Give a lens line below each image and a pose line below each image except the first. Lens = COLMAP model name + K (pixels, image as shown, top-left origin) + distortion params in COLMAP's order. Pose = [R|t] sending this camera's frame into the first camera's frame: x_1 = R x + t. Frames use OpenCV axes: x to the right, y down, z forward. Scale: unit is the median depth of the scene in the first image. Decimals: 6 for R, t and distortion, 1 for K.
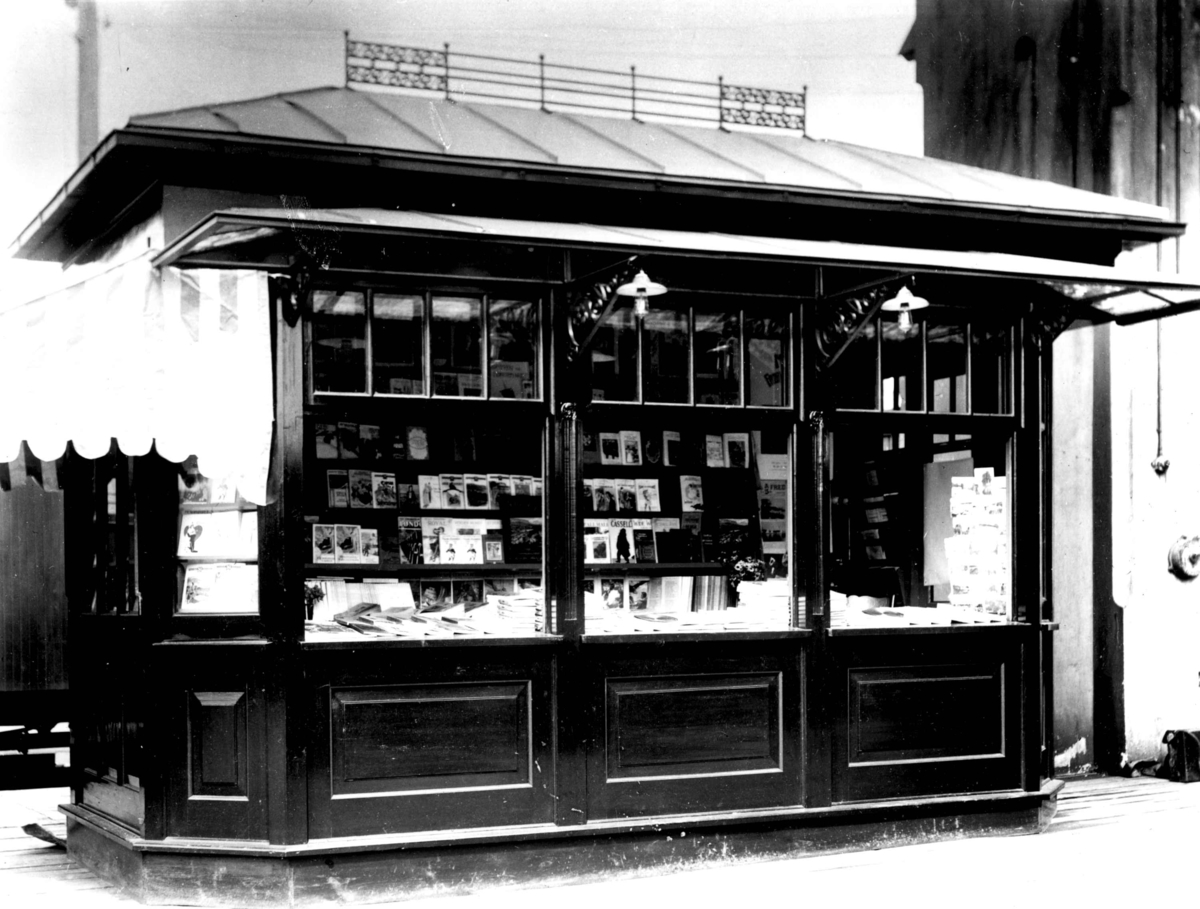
lens RADIAL K [[1882.5, 0, 599.6], [0, 1882.5, 482.6], [0, 0, 1]] dist [0.006115, -0.036362]
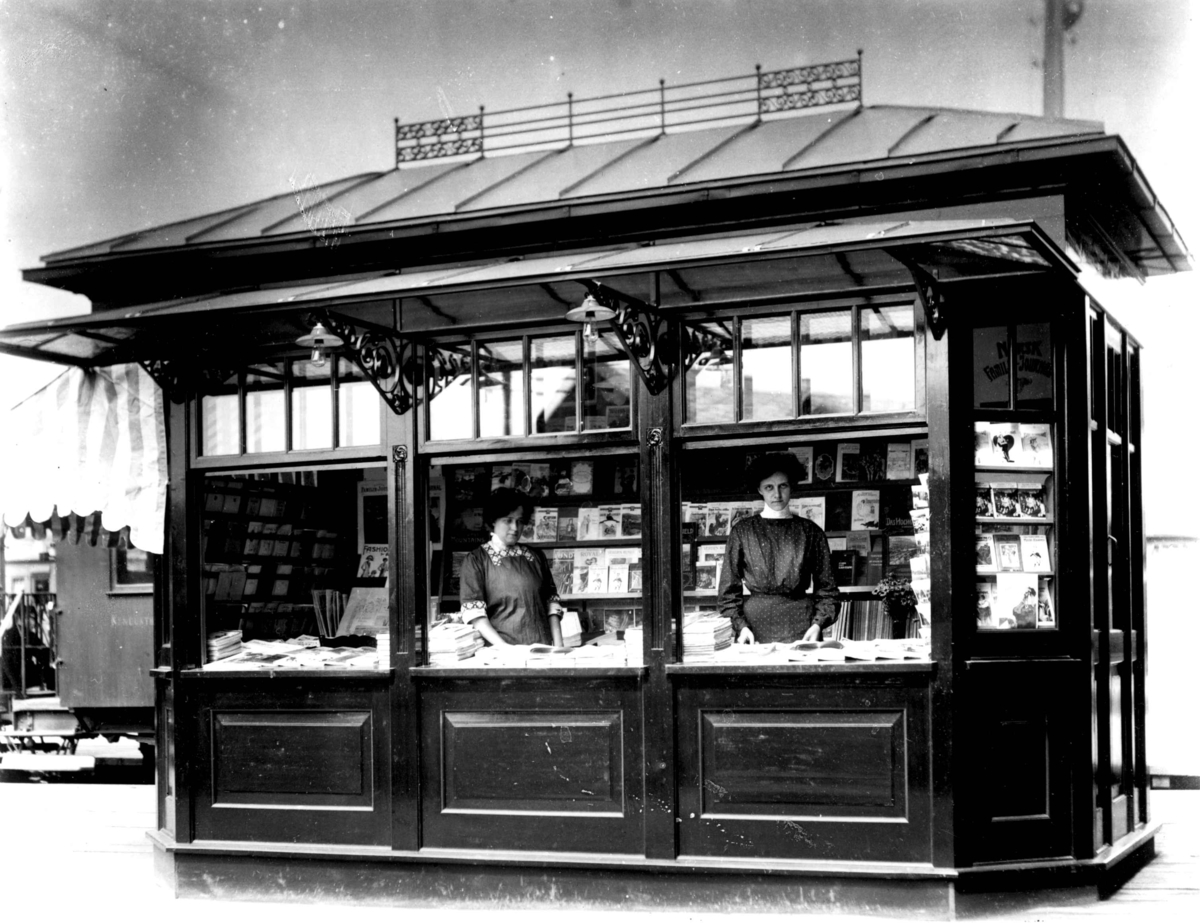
lens RADIAL K [[1869.1, 0, 600.0], [0, 1869.1, 461.5], [0, 0, 1]] dist [-0.004249, 0.119125]
pose [[0.653443, -0.064782, -0.754199, 0.765909], [0.056381, 0.997729, -0.036851, 0.009895], [0.754873, -0.018442, 0.655612, 0.365001]]
